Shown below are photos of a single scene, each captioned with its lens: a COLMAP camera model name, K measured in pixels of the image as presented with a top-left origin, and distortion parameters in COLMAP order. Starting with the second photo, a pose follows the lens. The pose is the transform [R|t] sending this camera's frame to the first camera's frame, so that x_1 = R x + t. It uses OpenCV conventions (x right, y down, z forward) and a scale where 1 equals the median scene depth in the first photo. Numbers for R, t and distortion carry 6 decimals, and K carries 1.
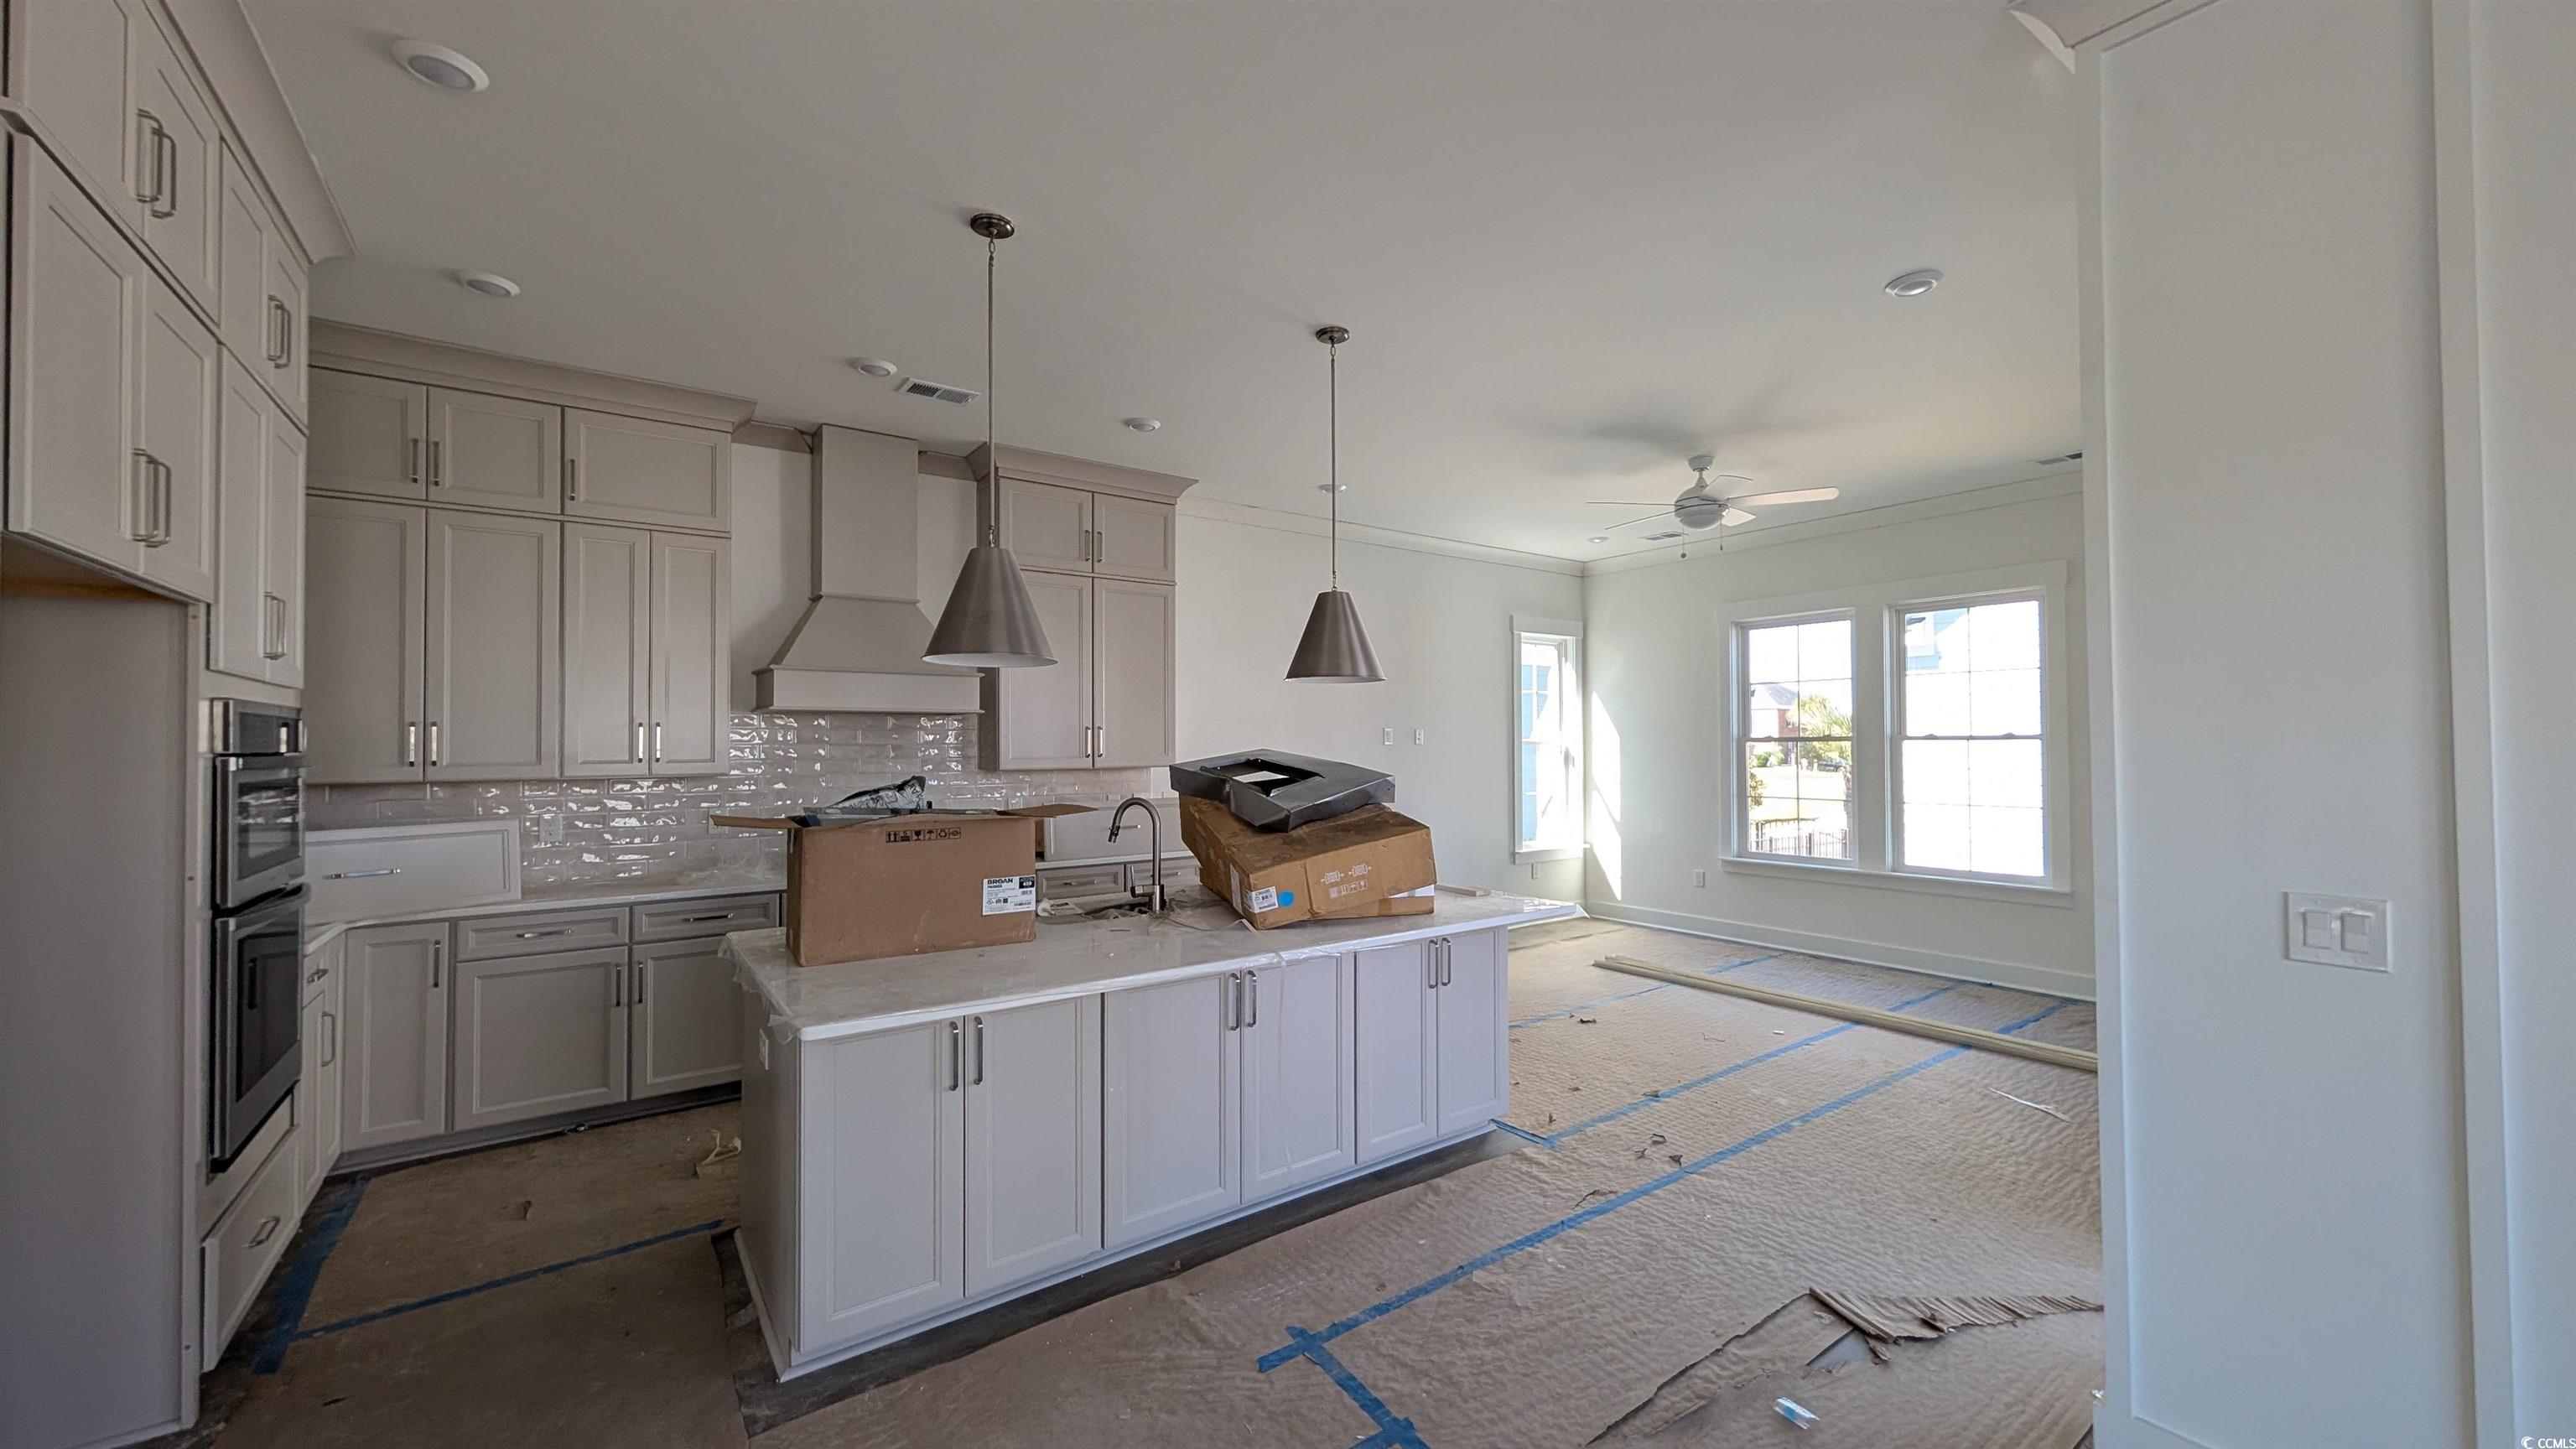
lens RADIAL K [[962.3, 0, 1289.1], [0, 962.3, 733.3], [0, 0, 1]] dist [-0.000204, -0.000033]
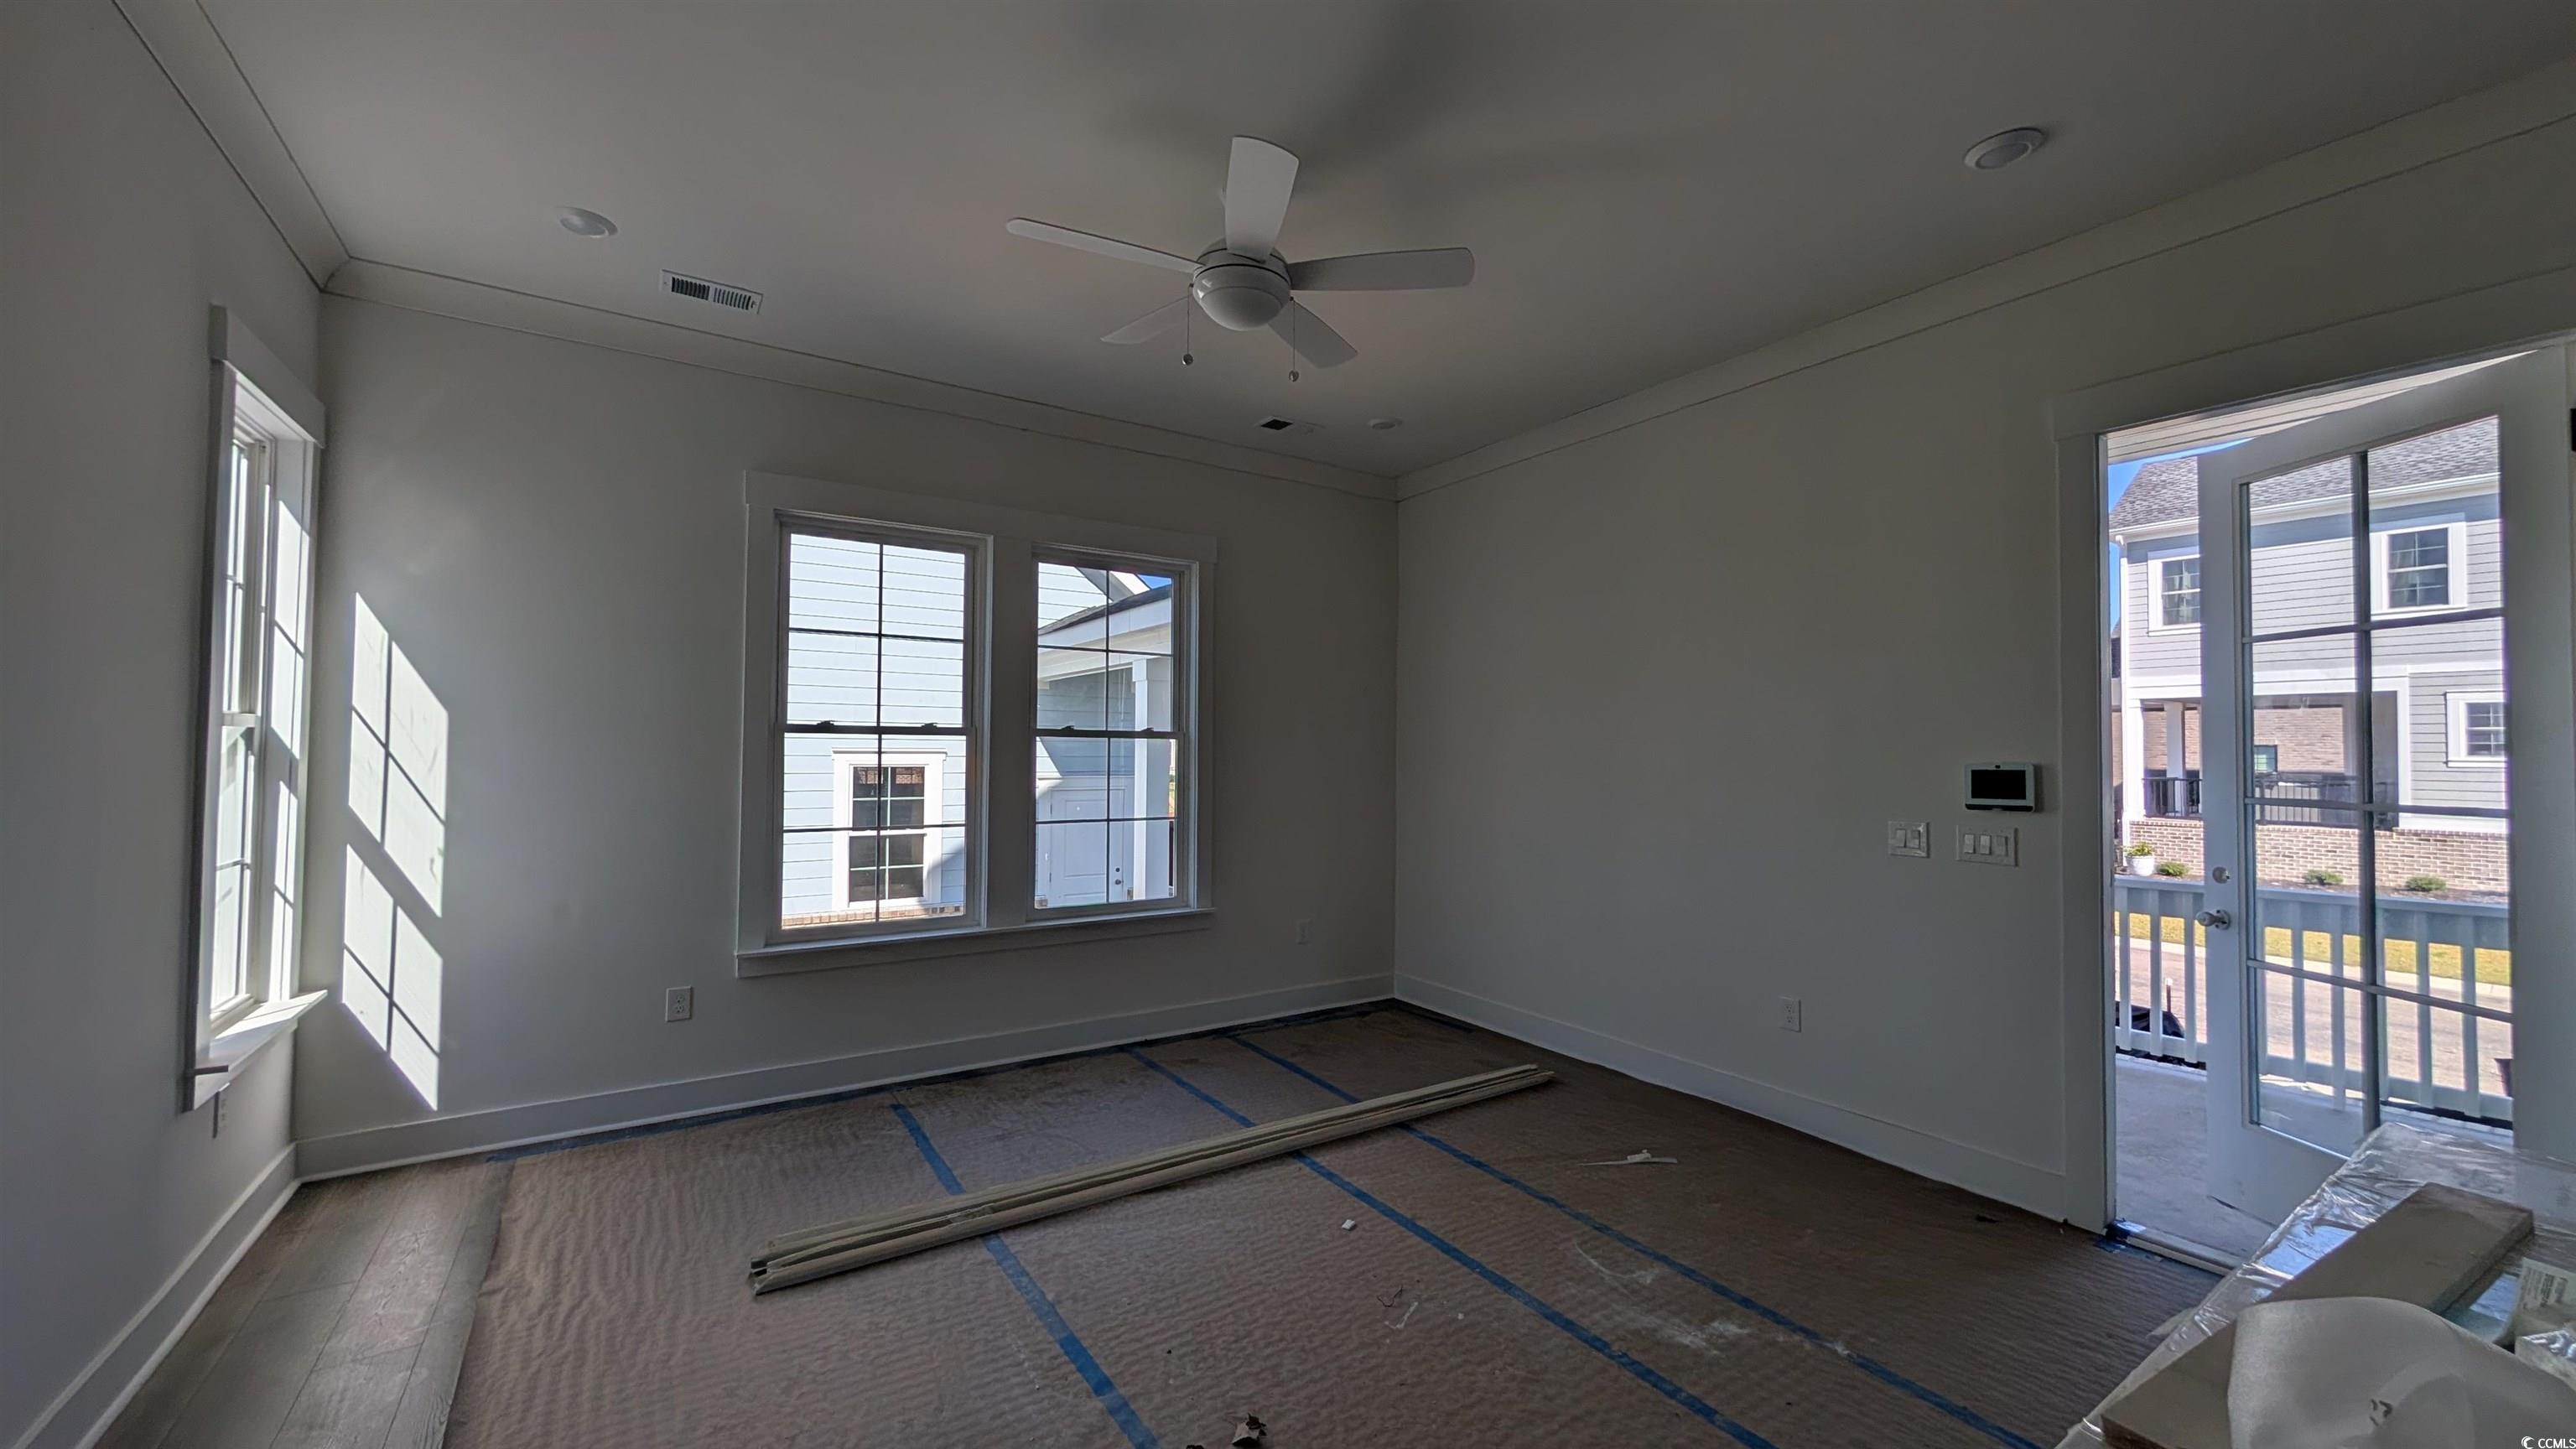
lens RADIAL K [[962.3, 0, 1290.7], [0, 962.3, 721.5], [0, 0, 1]] dist [-0.000204, -0.000033]
pose [[0.038541, 0.029121, 0.998833, -0.066446], [-0.026834, 0.999245, -0.028098, 0.011130], [-0.998897, -0.025720, 0.039293, 0.687831]]
